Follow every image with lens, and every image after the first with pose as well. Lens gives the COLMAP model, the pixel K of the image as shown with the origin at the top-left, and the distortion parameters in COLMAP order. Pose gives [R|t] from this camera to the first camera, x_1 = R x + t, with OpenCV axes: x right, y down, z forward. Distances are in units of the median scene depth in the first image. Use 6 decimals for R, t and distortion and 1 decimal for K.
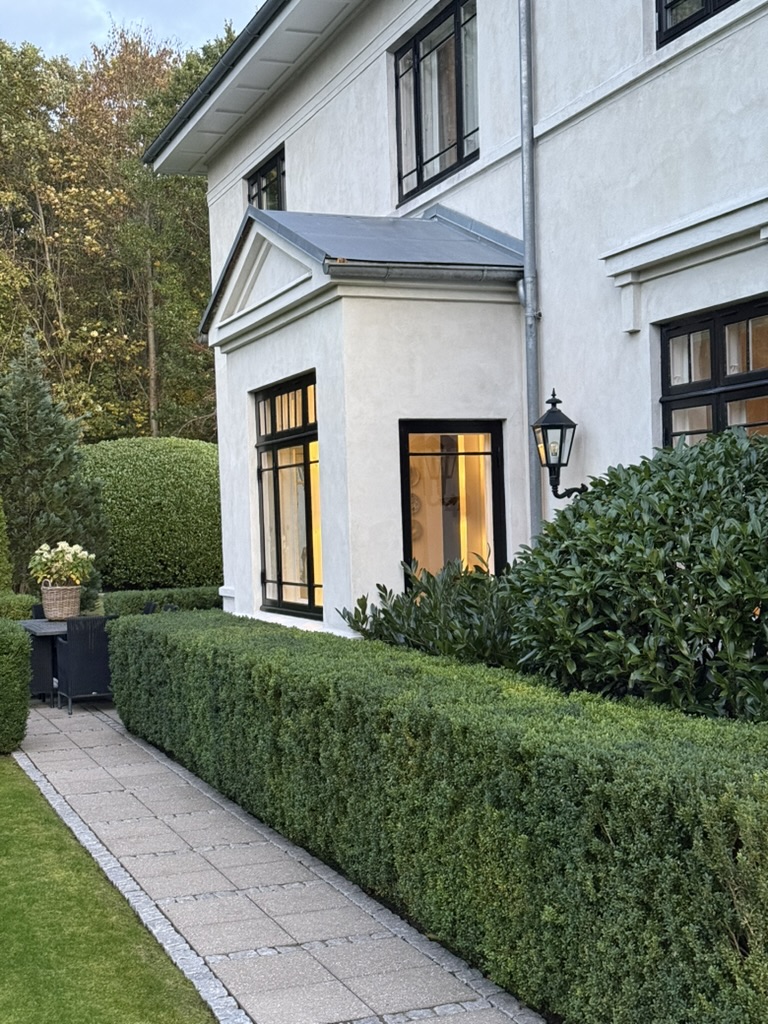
lens RADIAL K [[1412.0, 0, 384.0], [0, 1412.0, 512.0], [0, 0, 1]] dist [0.157108, -0.016191]
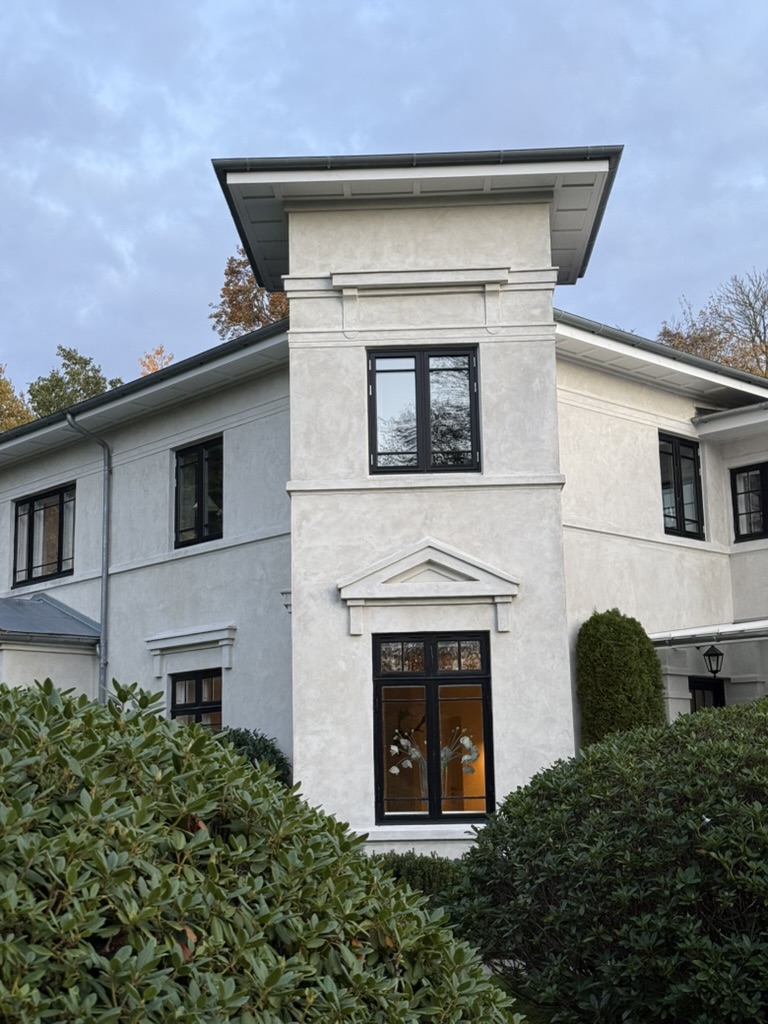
lens RADIAL K [[1412.0, 0, 384.0], [0, 1412.0, 512.0], [0, 0, 1]] dist [0.157108, -0.016191]
pose [[0.925782, 0.088949, 0.367445, -0.275746], [-0.013695, 0.979180, -0.202530, 0.048996], [-0.377810, 0.182466, 0.907726, -0.958888]]
